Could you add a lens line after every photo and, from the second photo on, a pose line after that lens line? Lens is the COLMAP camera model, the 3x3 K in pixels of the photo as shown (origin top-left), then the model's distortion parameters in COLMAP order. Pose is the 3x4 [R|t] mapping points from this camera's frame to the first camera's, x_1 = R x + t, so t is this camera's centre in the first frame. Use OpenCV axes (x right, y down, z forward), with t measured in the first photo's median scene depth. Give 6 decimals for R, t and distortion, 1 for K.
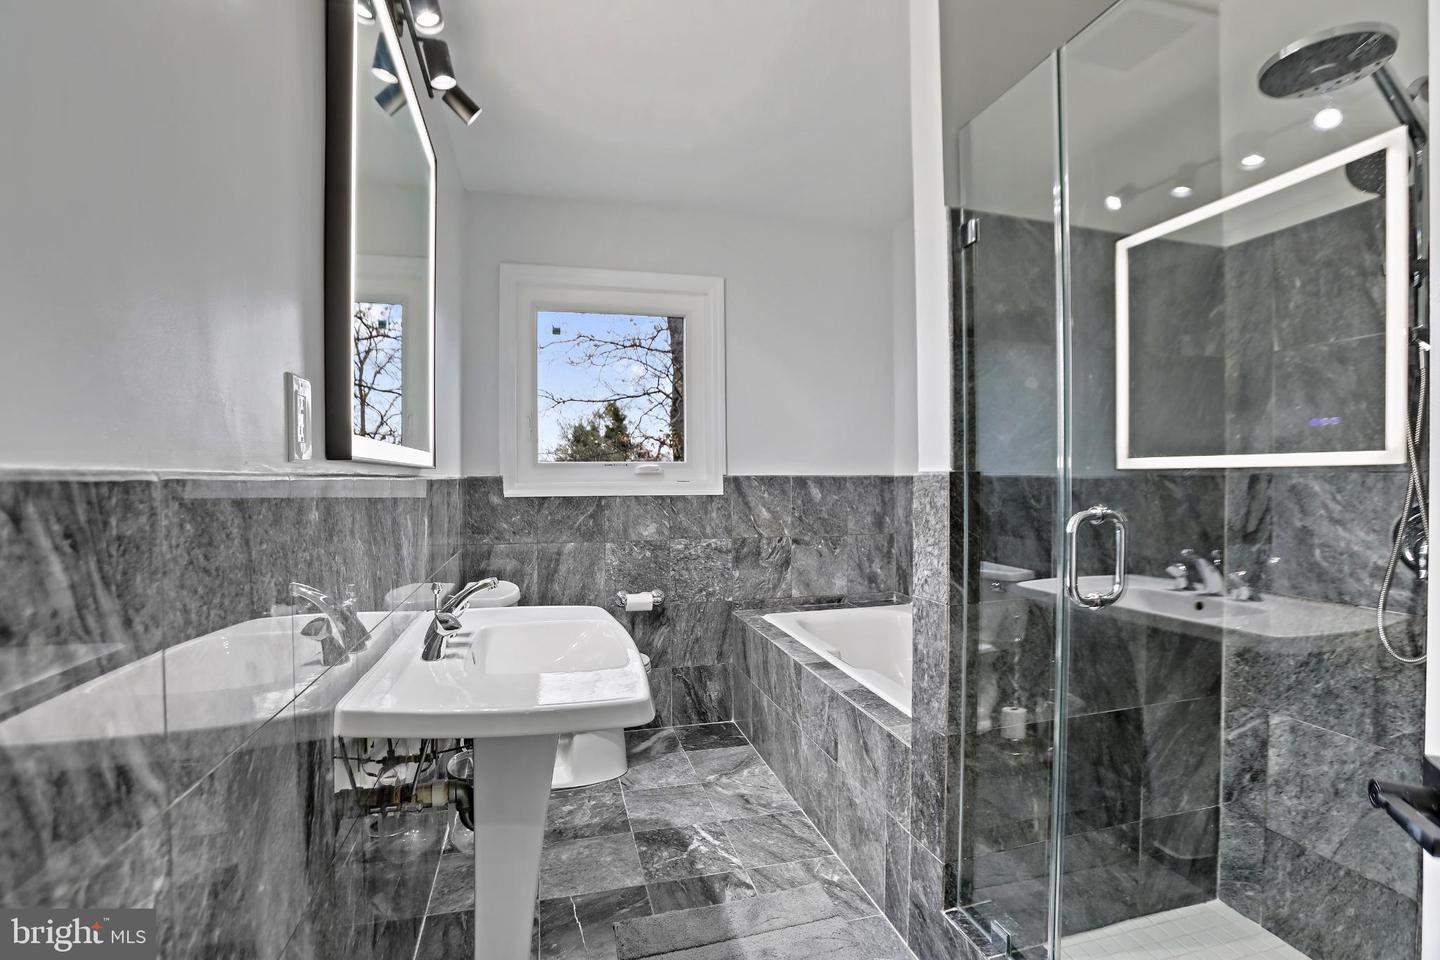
lens RADIAL K [[654.0, 0, 743.7], [0, 654.0, 488.5], [0, 0, 1]] dist [-0.099120, 0.024671]
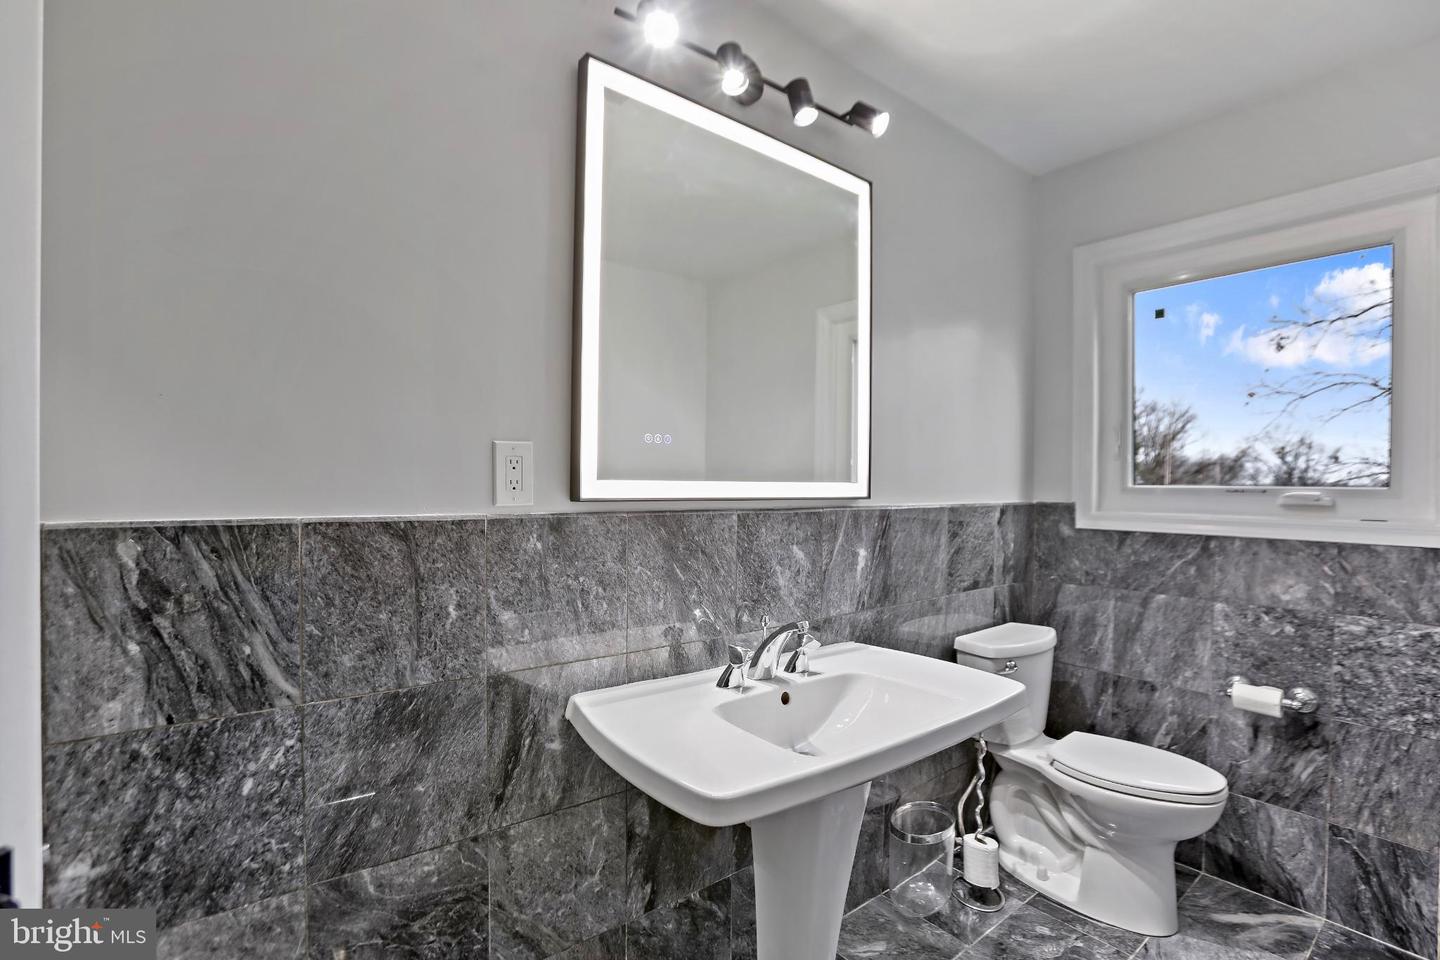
lens RADIAL K [[682.9, 0, 736.5], [0, 682.9, 490.5], [0, 0, 1]] dist [-0.072438, 0.029102]
pose [[0.397302, 0.019141, -0.917488, 0.229102], [-0.028508, 0.999557, 0.008508, -0.027571], [0.917245, 0.022776, 0.397672, 0.232178]]
